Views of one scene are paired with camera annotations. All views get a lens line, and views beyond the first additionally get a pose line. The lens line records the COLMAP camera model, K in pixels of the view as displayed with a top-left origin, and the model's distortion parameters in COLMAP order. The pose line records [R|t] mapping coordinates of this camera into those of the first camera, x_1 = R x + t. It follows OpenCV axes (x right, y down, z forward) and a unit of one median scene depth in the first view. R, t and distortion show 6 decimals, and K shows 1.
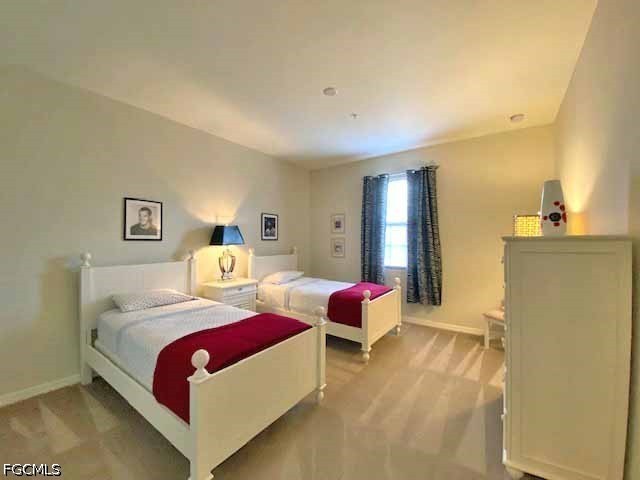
lens RADIAL K [[258.5, 0, 320.2], [0, 258.5, 240.8], [0, 0, 1]] dist [0.031474, -0.027227]
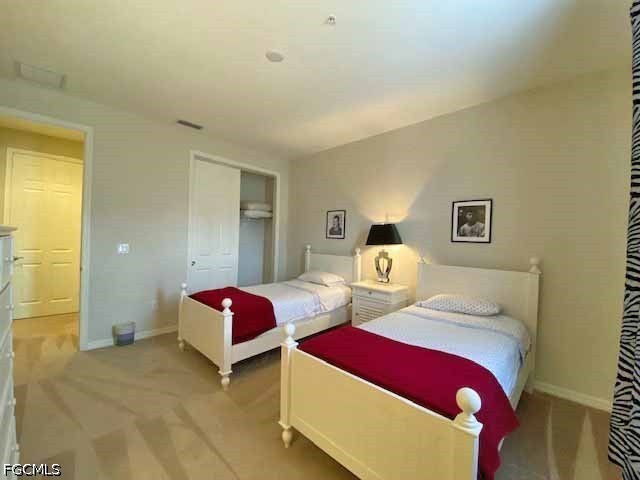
lens RADIAL K [[258.5, 0, 320.2], [0, 258.5, 240.8], [0, 0, 1]] dist [0.031474, -0.027227]
pose [[-0.144946, 0.007561, -0.989411, 0.605843], [-0.028546, 0.999523, 0.011821, -0.004071], [0.989028, 0.029957, -0.144661, 0.924508]]
